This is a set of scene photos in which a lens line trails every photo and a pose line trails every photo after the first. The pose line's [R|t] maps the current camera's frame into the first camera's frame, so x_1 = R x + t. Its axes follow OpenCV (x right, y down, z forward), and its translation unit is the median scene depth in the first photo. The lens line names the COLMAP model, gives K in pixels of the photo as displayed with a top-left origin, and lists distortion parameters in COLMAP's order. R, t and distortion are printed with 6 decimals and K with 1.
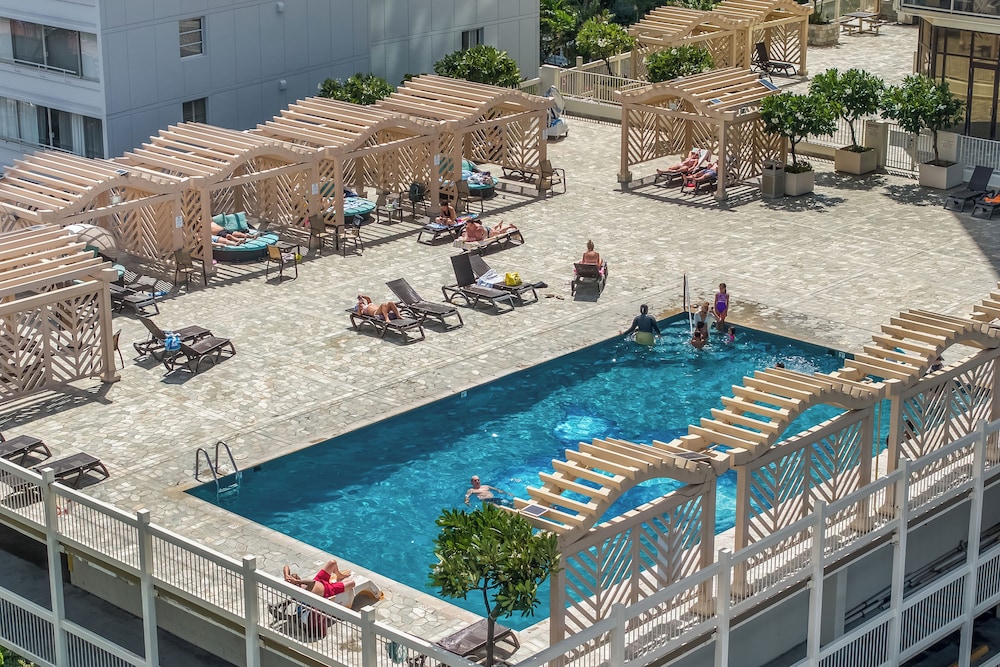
lens RADIAL K [[1993.5, 0, 499.4], [0, 1993.5, 334.2], [0, 0, 1]] dist [-0.025513, 0.000000]
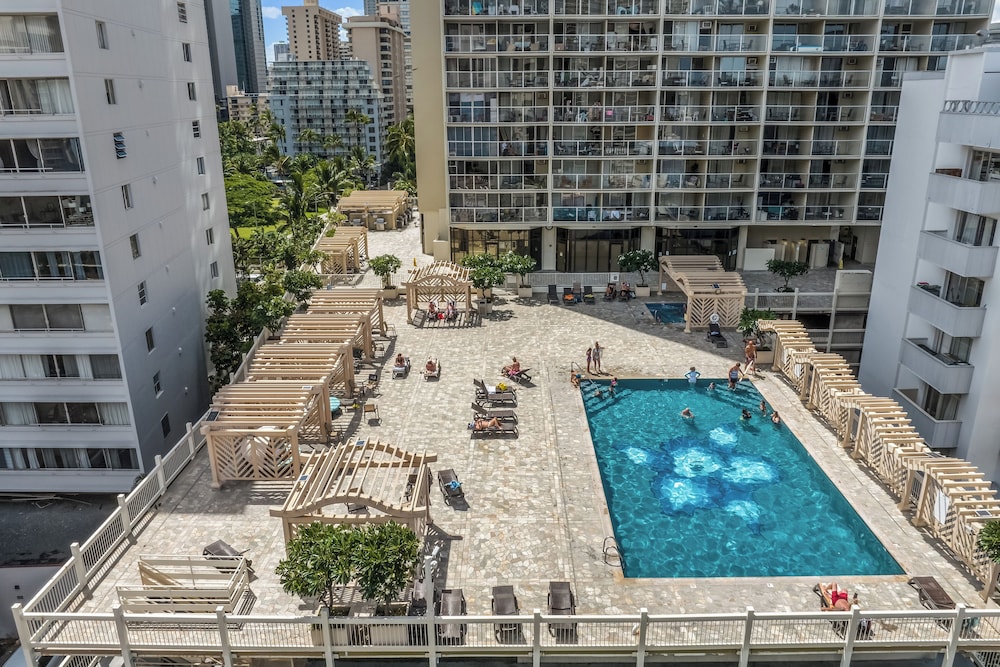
lens RADIAL K [[700.2, 0, 502.4], [0, 700.2, 327.1], [0, 0, 1]] dist [-0.008048, 0.002633]
pose [[0.728716, -0.218124, 0.649150, -0.409003], [0.211579, 0.973253, 0.089516, -0.139766], [-0.651312, 0.072114, 0.755375, 0.459888]]
